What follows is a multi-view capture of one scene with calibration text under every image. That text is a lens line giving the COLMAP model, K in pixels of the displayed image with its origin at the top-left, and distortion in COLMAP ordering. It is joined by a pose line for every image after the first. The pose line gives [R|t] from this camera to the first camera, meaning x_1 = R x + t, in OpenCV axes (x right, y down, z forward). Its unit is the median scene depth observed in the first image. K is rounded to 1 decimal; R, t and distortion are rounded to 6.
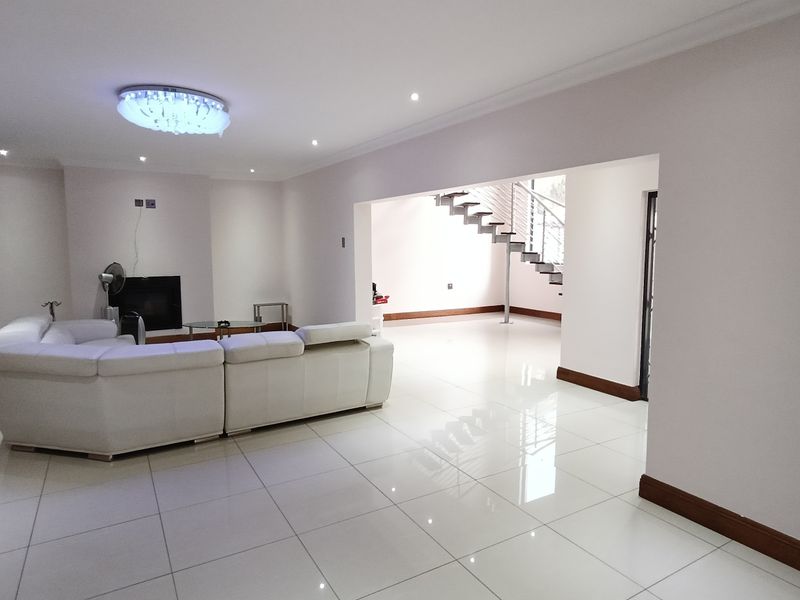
lens RADIAL K [[508.6, 0, 403.8], [0, 508.6, 299.5], [0, 0, 1]] dist [0.001859, 0.000046]
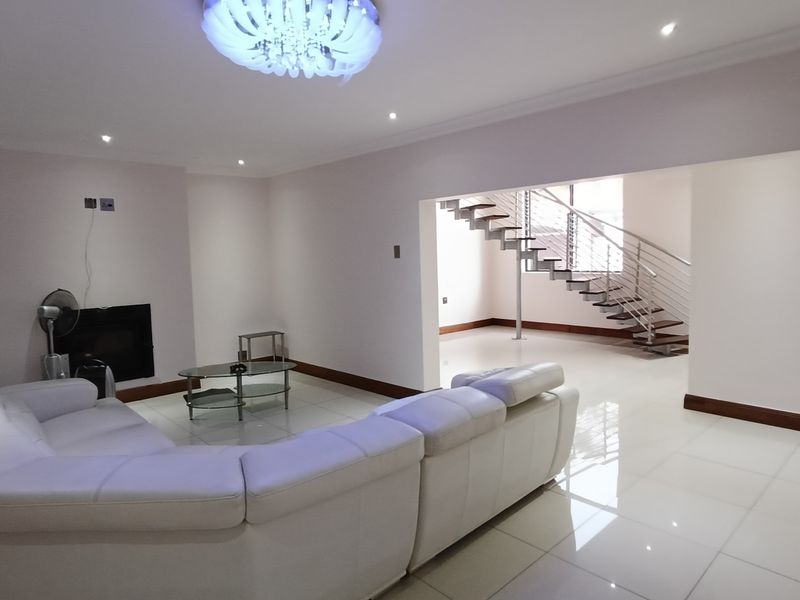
lens RADIAL K [[508.6, 0, 399.7], [0, 508.6, 296.5], [0, 0, 1]] dist [0.001859, 0.000046]
pose [[0.976002, -0.041718, 0.213730, -0.258314], [0.048028, 0.998548, -0.024416, -0.023265], [-0.212401, 0.034095, 0.976588, 0.225917]]
